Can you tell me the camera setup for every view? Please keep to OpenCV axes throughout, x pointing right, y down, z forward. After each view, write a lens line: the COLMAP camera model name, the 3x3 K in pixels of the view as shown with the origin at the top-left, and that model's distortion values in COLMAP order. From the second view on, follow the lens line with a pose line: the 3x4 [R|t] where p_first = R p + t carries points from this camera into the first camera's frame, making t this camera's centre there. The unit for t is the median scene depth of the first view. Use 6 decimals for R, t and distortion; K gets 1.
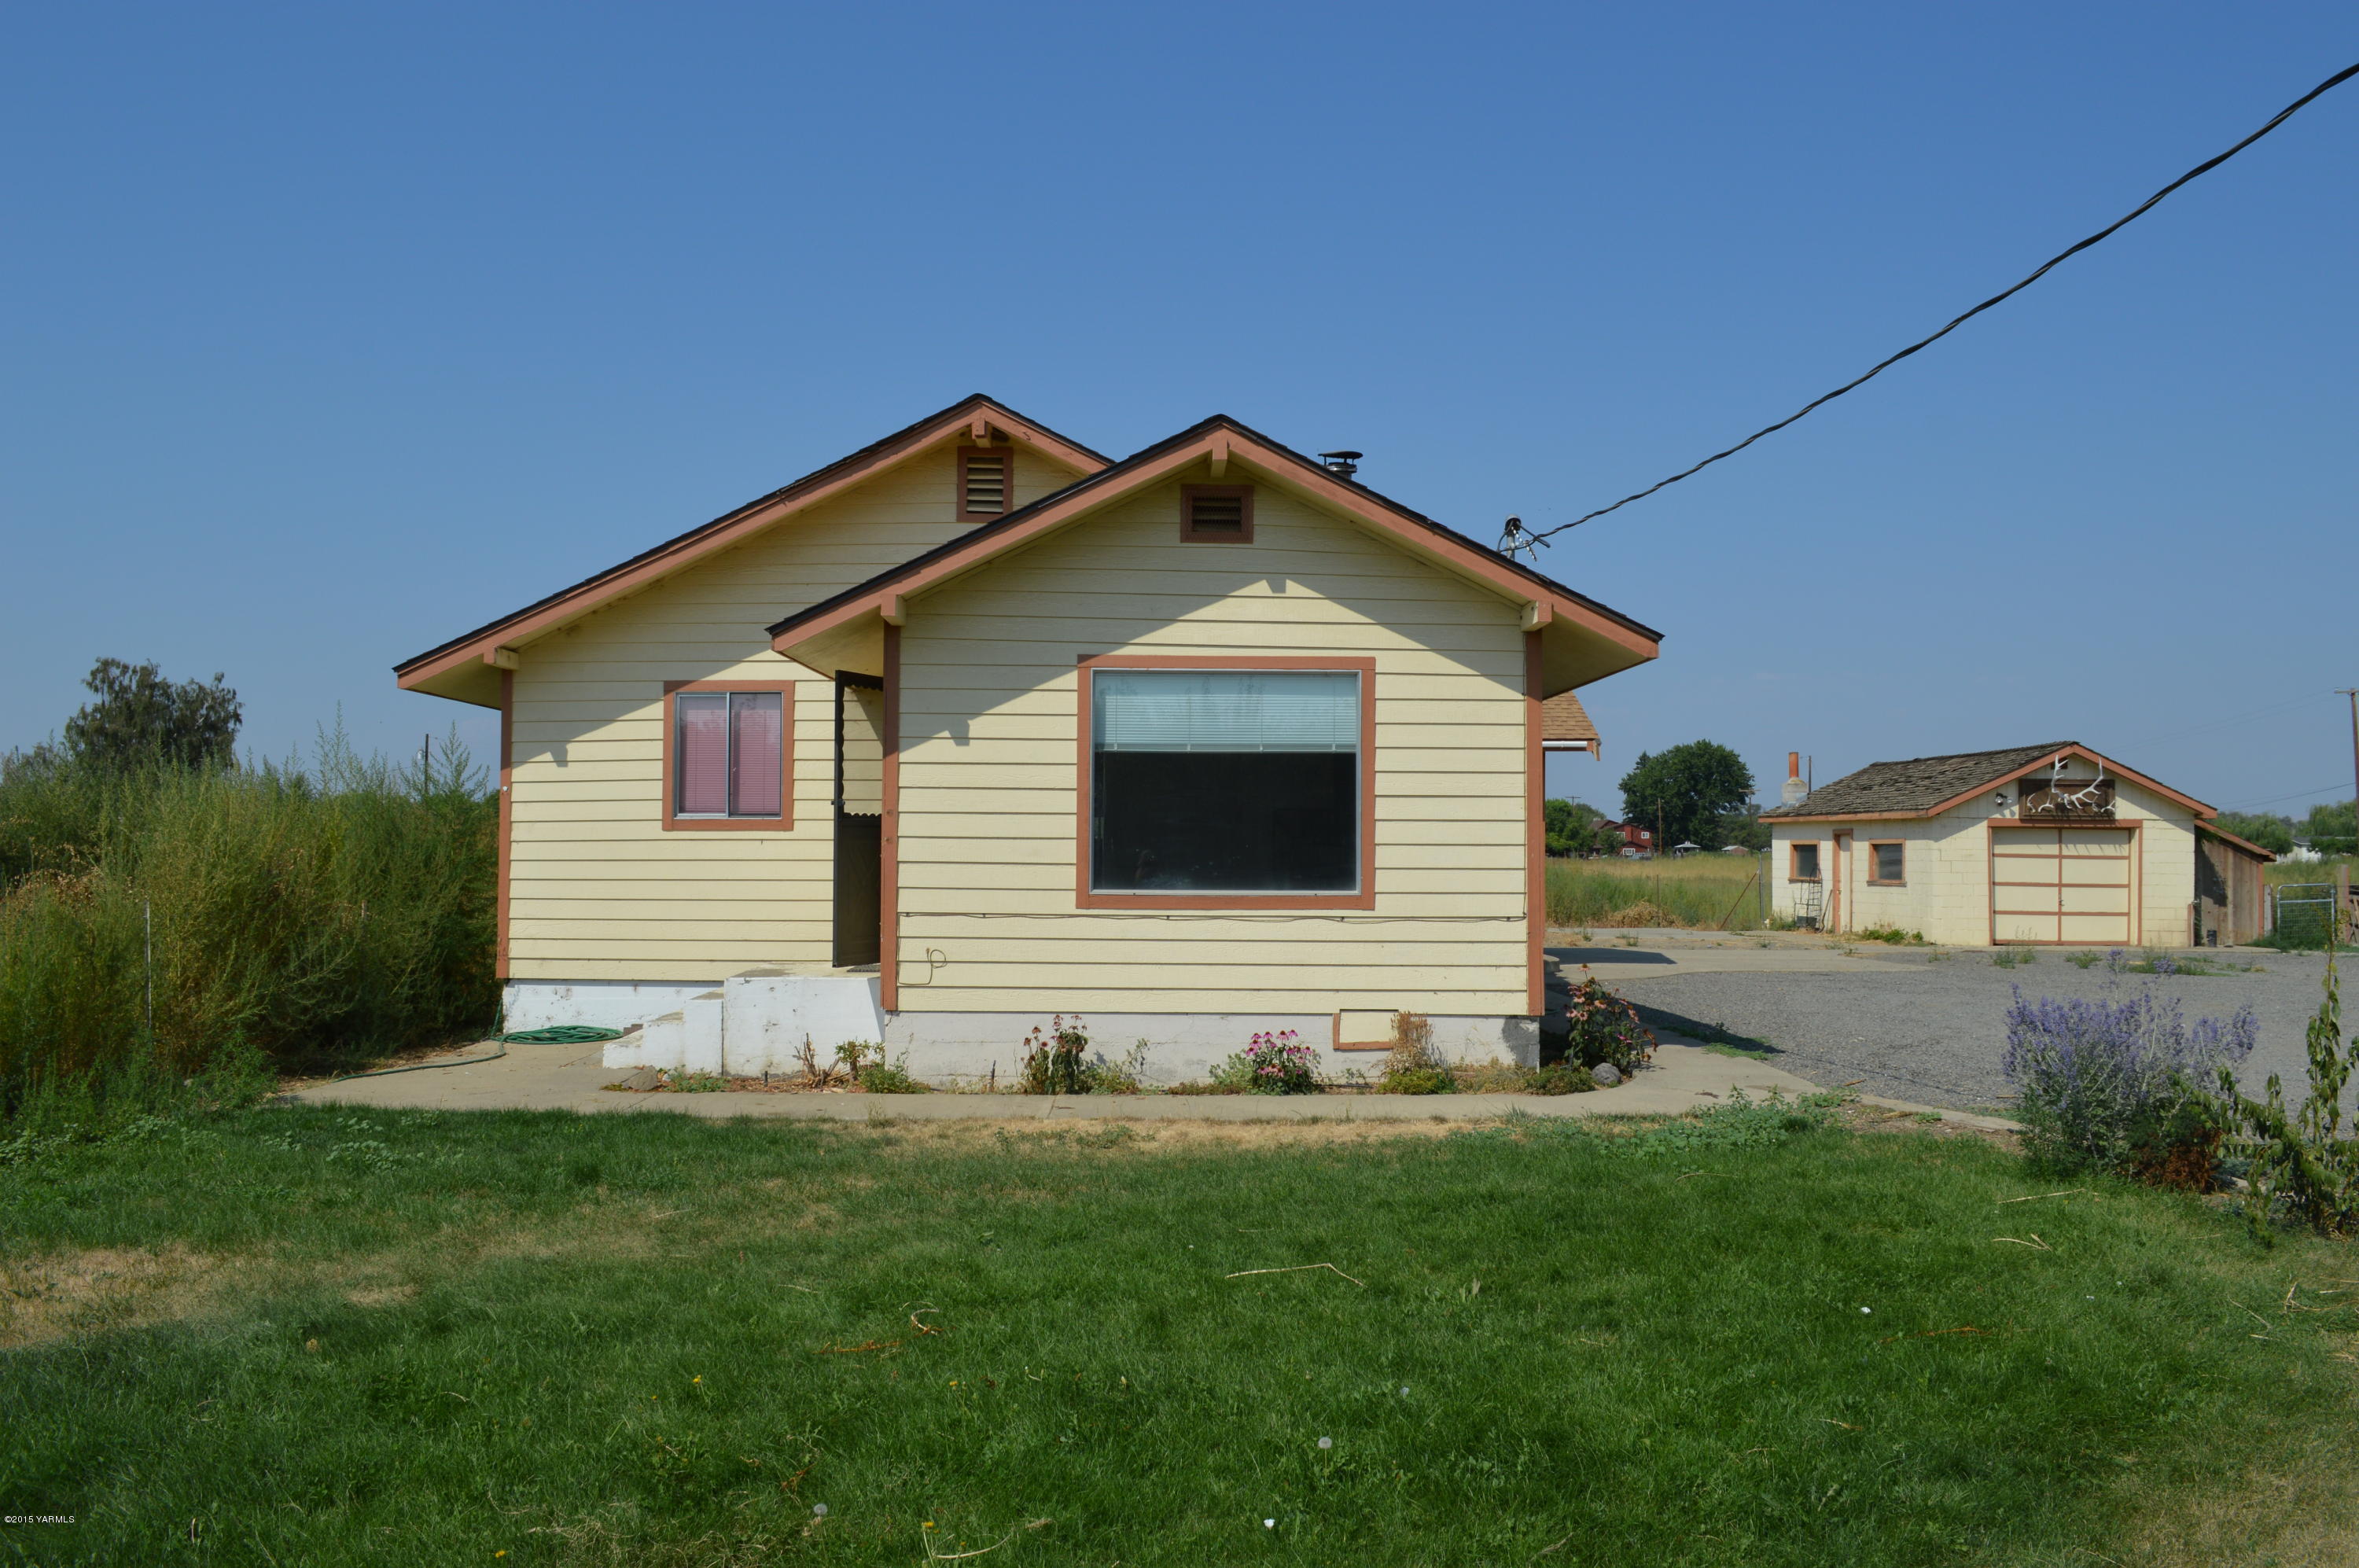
lens RADIAL K [[1908.9, 0, 1188.2], [0, 1908.9, 795.6], [0, 0, 1]] dist [-0.096827, 0.005787]
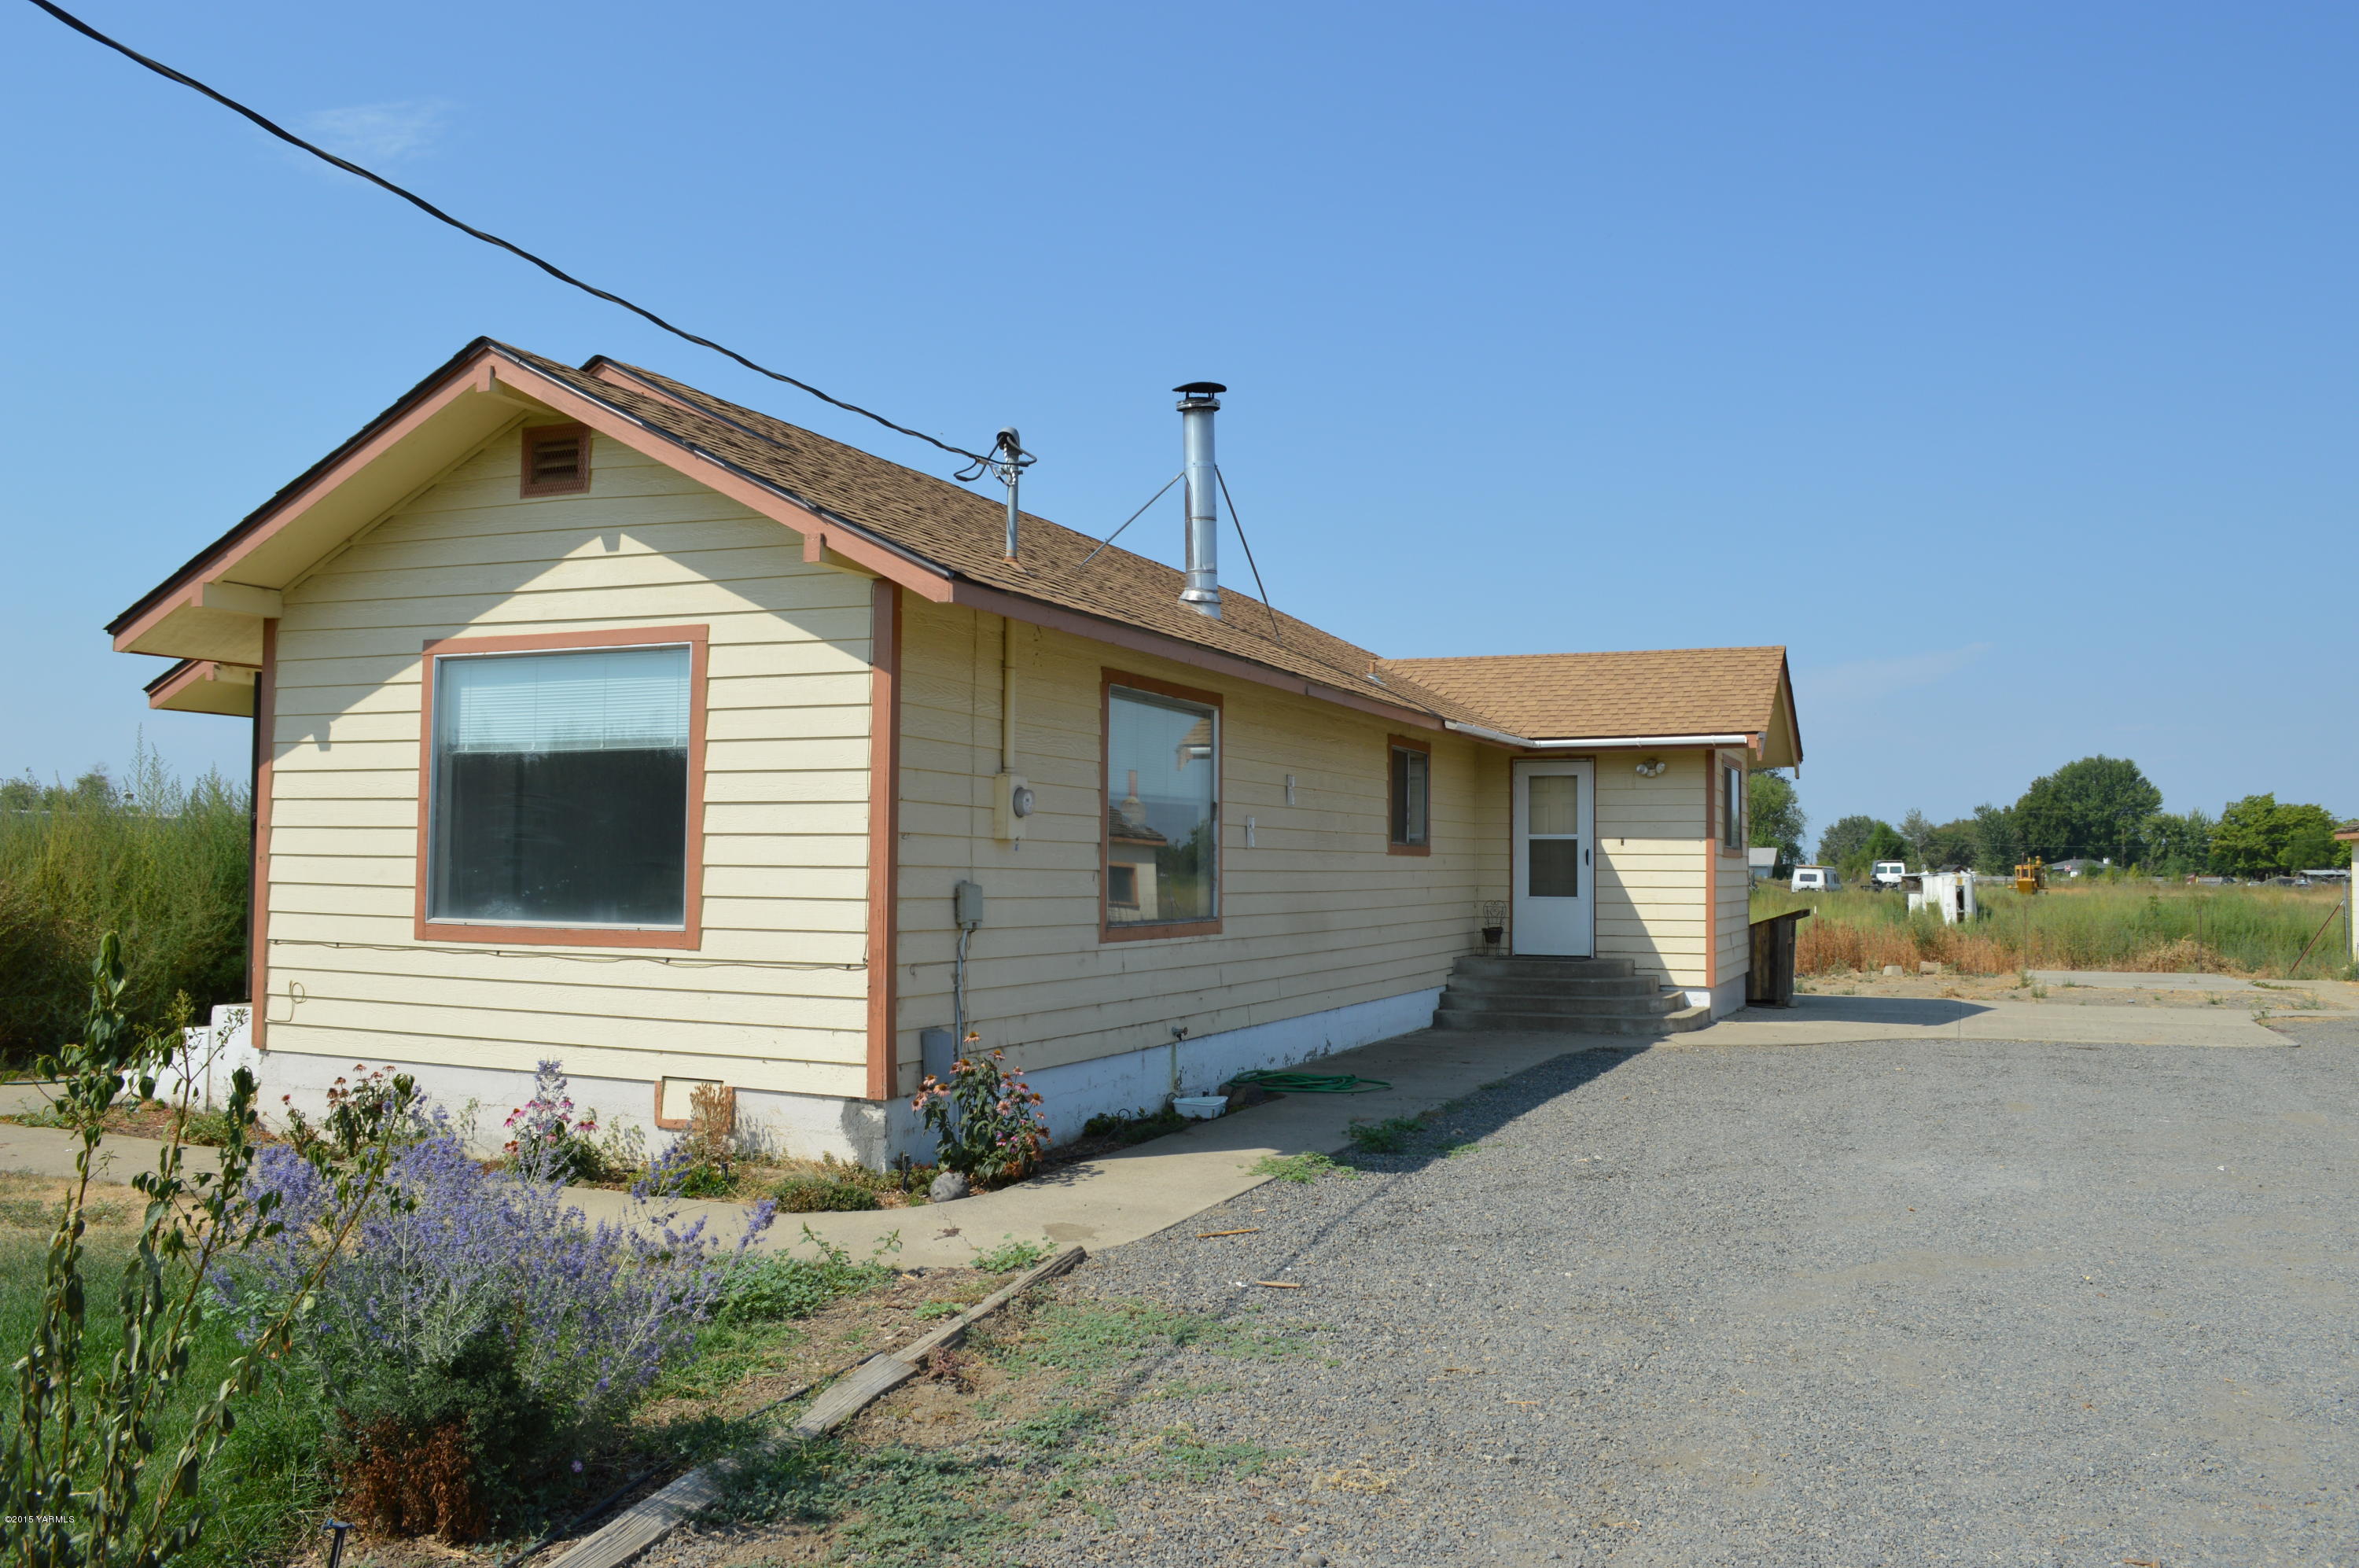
lens RADIAL K [[1908.9, 0, 1165.5], [0, 1908.9, 784.7], [0, 0, 1]] dist [-0.096827, 0.005787]
pose [[0.913017, -0.014844, -0.407652, 0.584252], [0.007231, 0.999770, -0.020209, 0.009664], [0.407858, 0.015503, 0.912914, 0.372030]]
